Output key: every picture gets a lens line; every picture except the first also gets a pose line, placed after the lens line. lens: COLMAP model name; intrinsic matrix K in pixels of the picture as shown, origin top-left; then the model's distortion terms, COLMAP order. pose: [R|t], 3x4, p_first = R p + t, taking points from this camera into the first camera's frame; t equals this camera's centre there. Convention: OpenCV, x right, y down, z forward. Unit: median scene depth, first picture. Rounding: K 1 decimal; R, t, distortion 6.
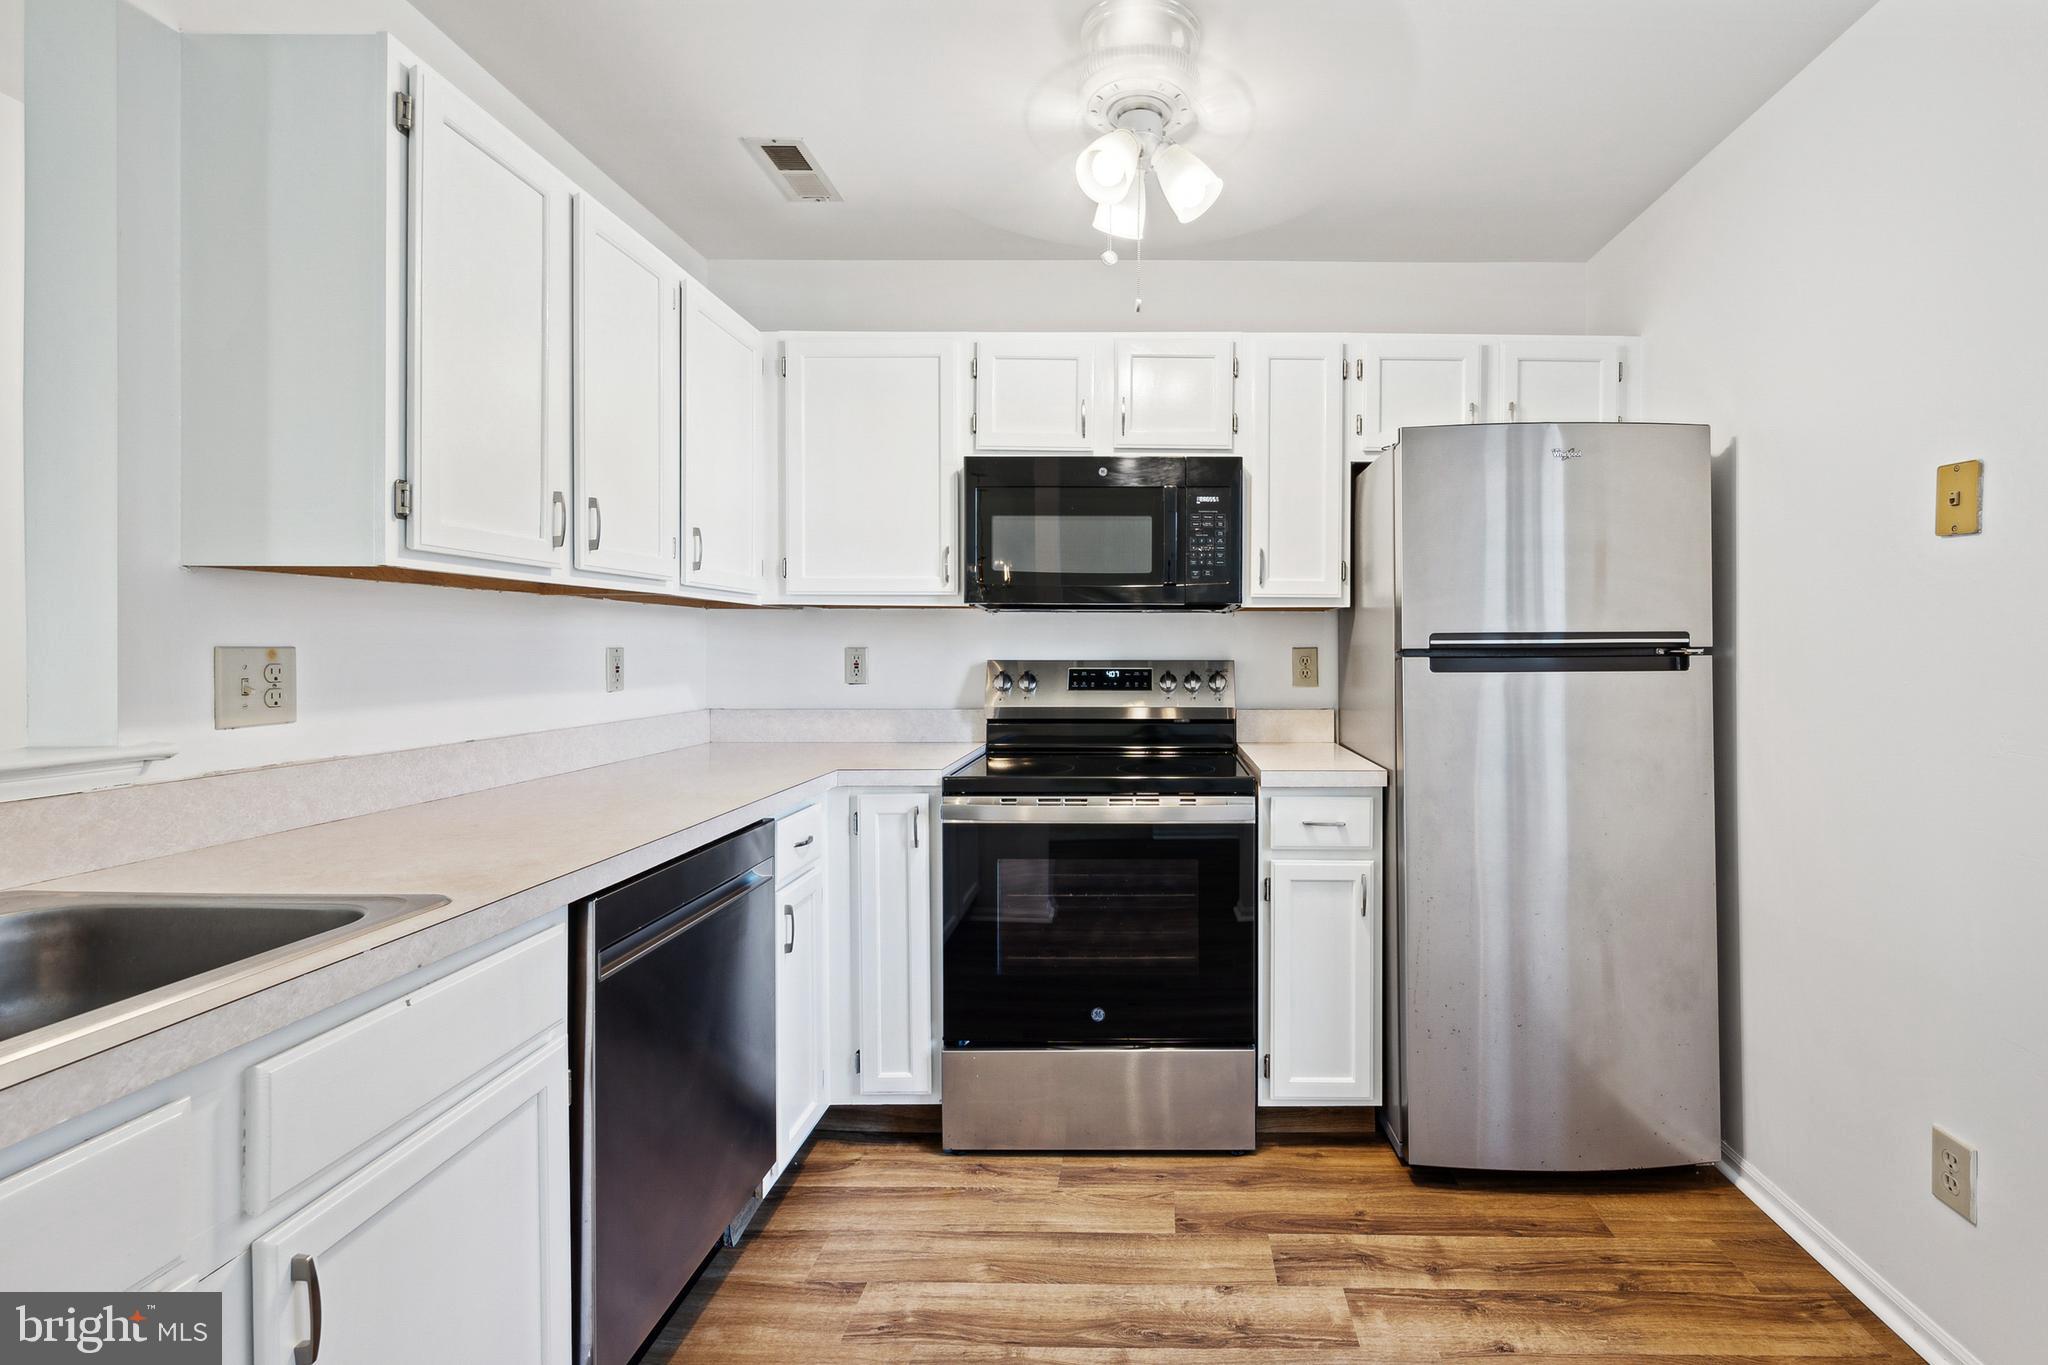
lens RADIAL K [[888.5, 0, 1154.8], [0, 888.5, 649.5], [0, 0, 1]] dist [-0.002931, -0.000458]
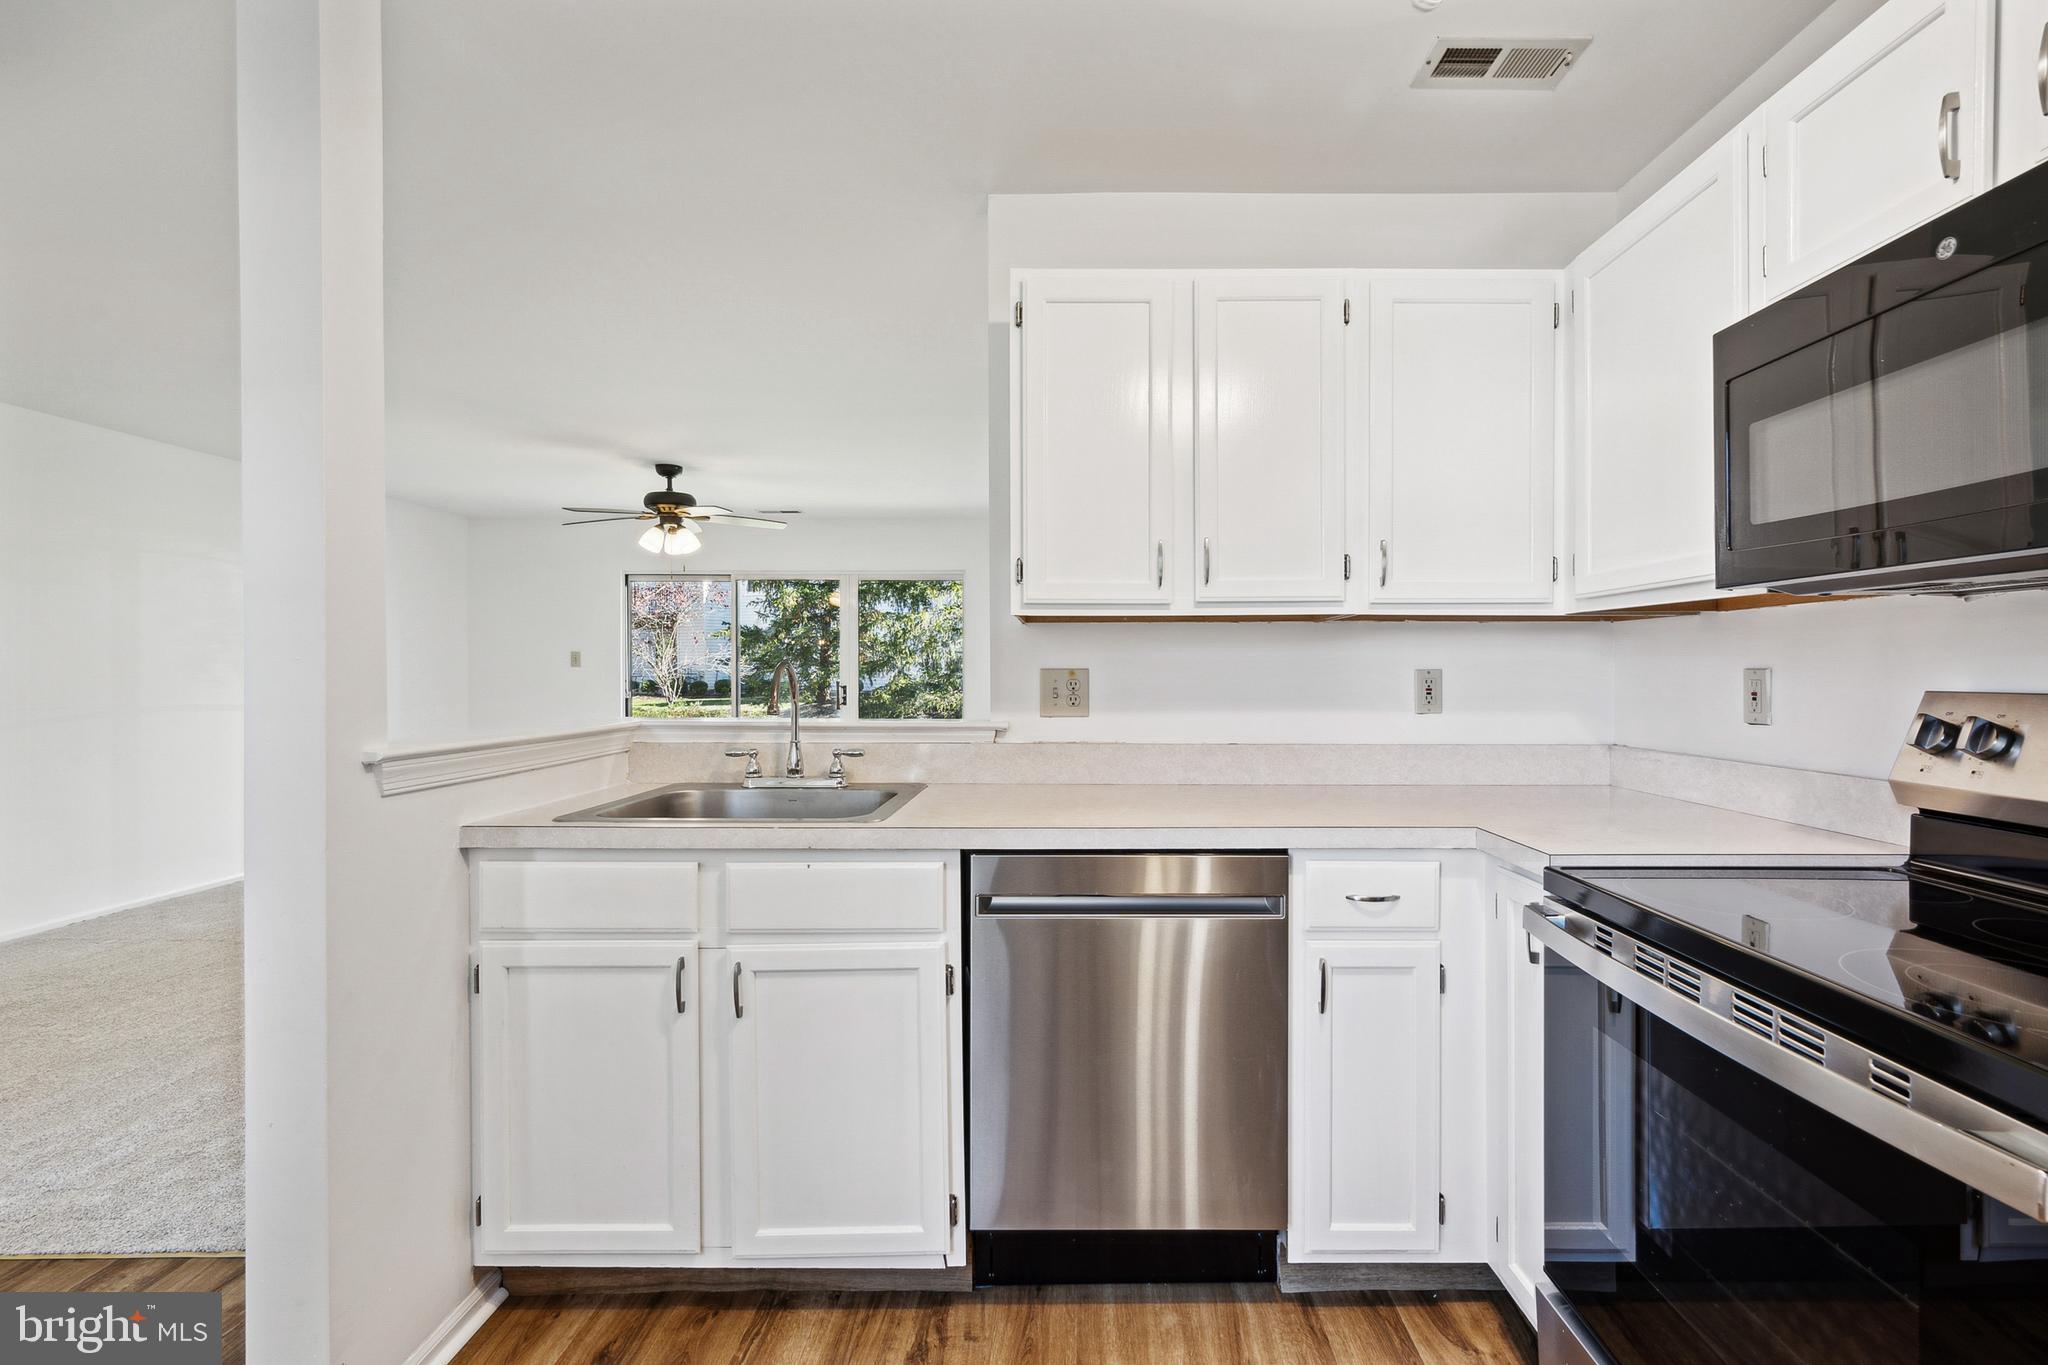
lens RADIAL K [[898.9, 0, 1079.3], [0, 898.9, 681.7], [0, 0, 1]] dist [0.000121, 0.000093]
pose [[0.003231, 0.009500, -0.999950, 0.412463], [-0.001781, 0.999953, 0.009494, 0.003113], [0.999993, 0.001751, 0.003248, 0.653135]]
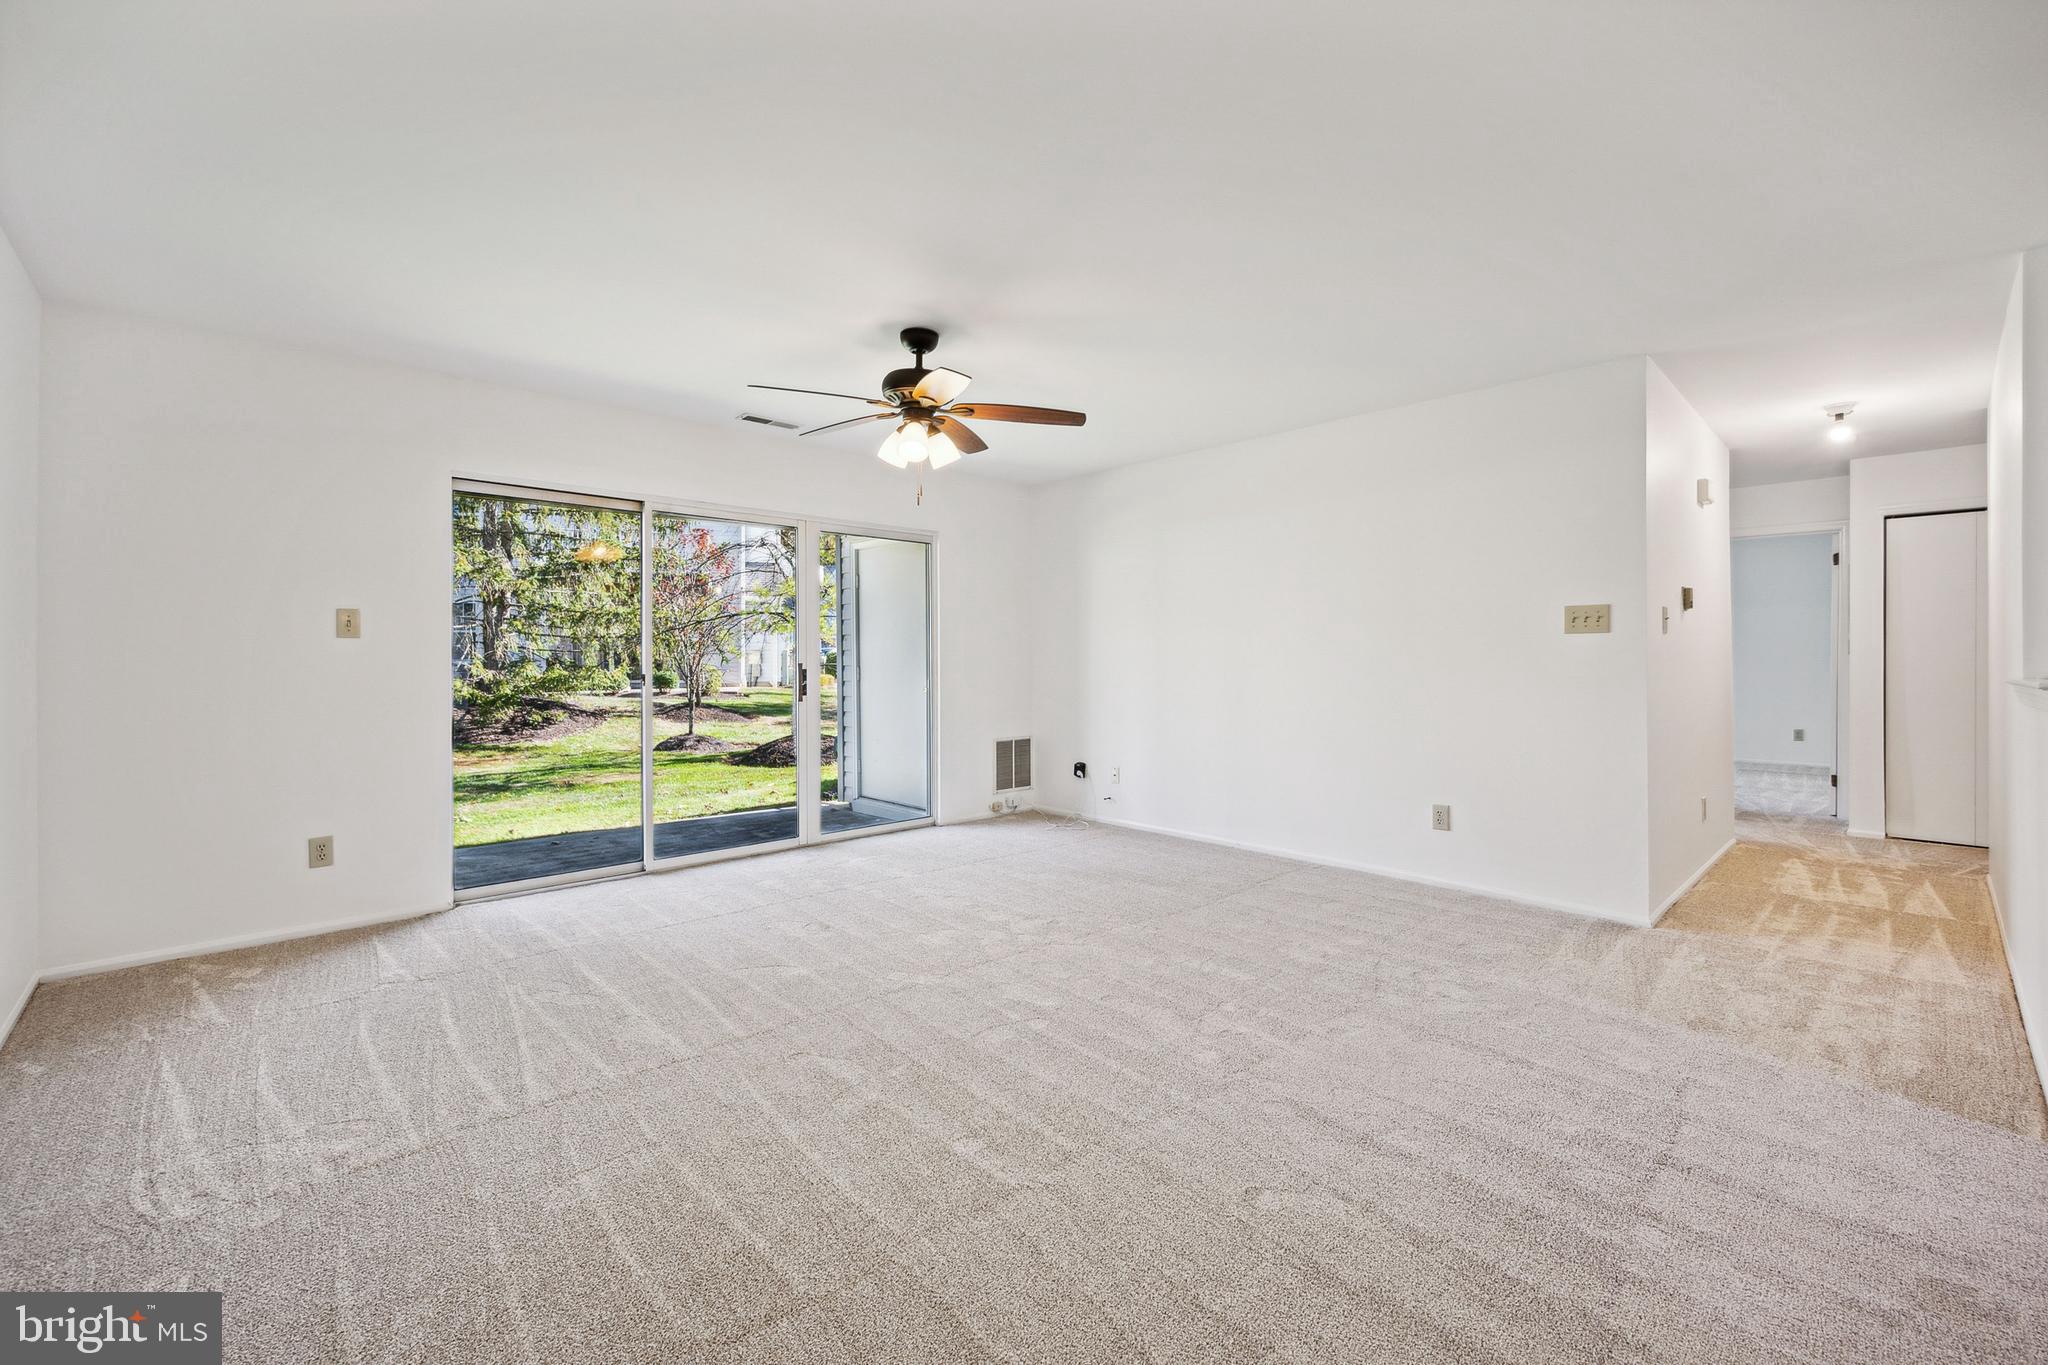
lens RADIAL K [[841.1, 0, 1029.9], [0, 841.1, 667.2], [0, 0, 1]] dist [-0.001289, -0.000176]
pose [[0.687350, 0.001774, -0.726324, -0.796098], [0.001877, 0.999989, 0.004219, 0.035690], [0.726324, -0.004263, 0.687340, -1.336184]]
